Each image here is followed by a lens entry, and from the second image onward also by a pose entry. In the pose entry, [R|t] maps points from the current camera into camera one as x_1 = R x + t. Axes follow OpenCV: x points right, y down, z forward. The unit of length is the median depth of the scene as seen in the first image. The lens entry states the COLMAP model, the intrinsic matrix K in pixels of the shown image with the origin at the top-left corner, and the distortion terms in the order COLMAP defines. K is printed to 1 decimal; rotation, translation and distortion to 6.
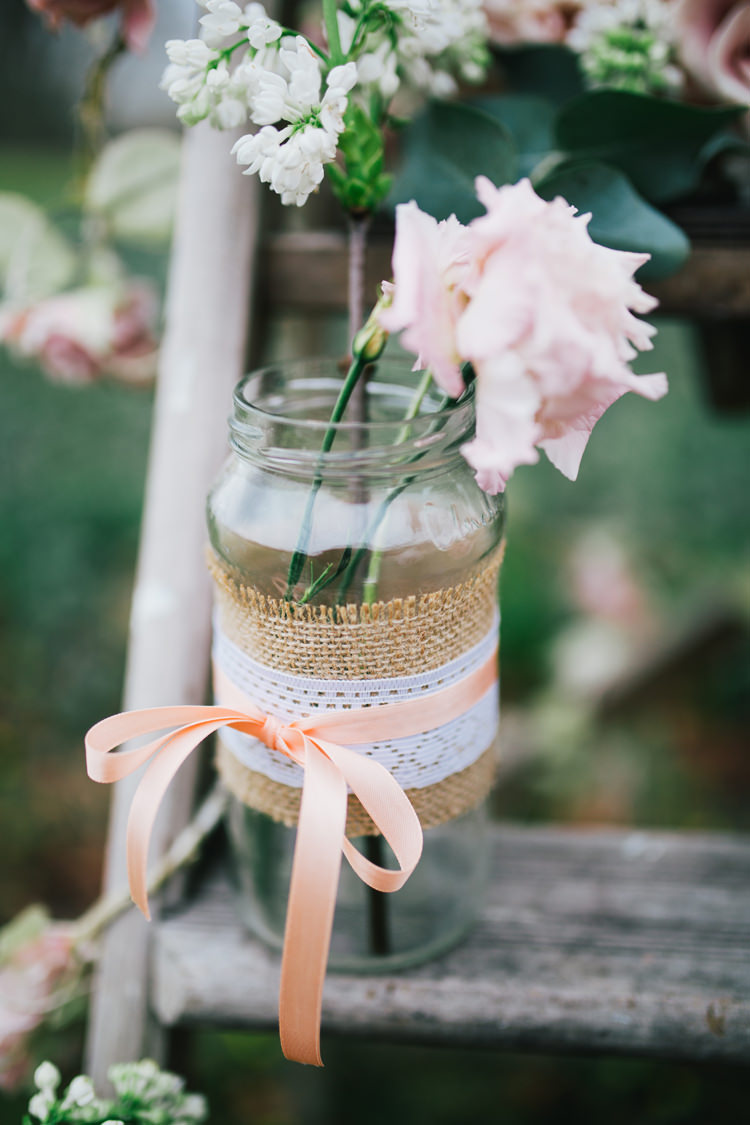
lens RADIAL K [[1181.6, 0, 375.0], [0, 1181.6, 562.5], [0, 0, 1]] dist [-0.007867, -0.006299]
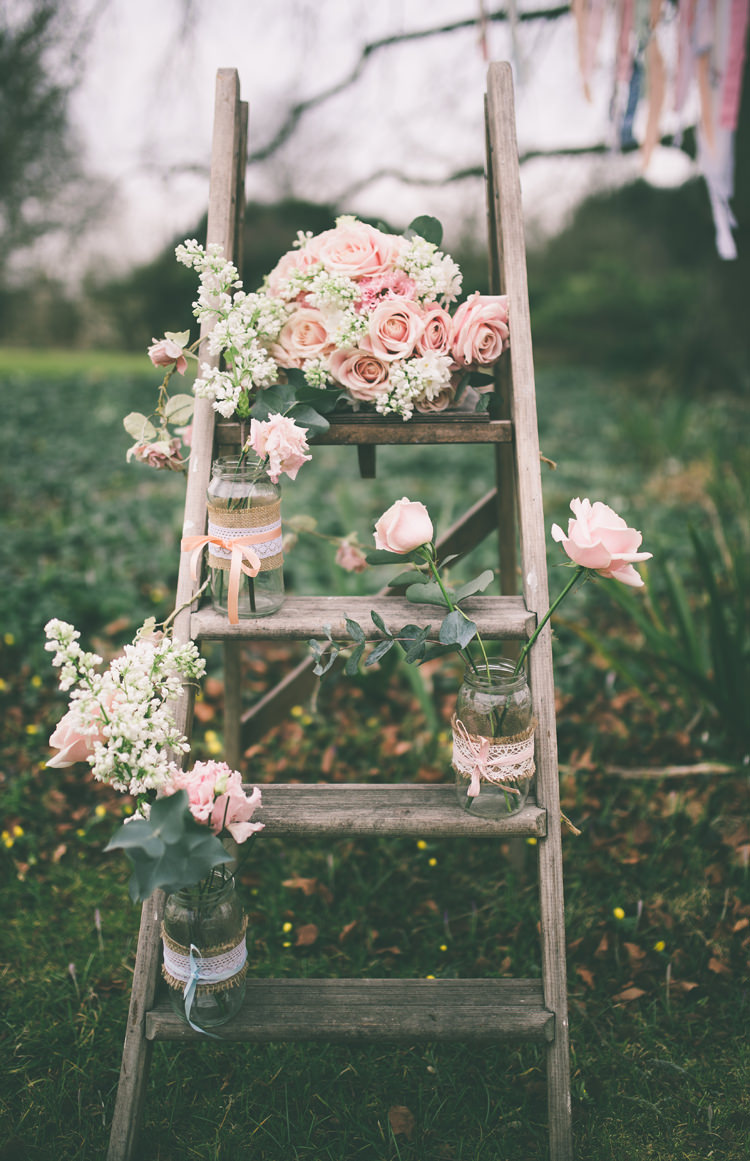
lens RADIAL K [[1174.9, 0, 375.0], [0, 1174.9, 580.5], [0, 0, 1]] dist [-0.018586, -0.014365]
pose [[0.996679, -0.025191, 0.077433, 0.108961], [0.033577, 0.993476, -0.108983, 0.686909], [-0.074183, 0.111221, 0.991023, -2.875330]]
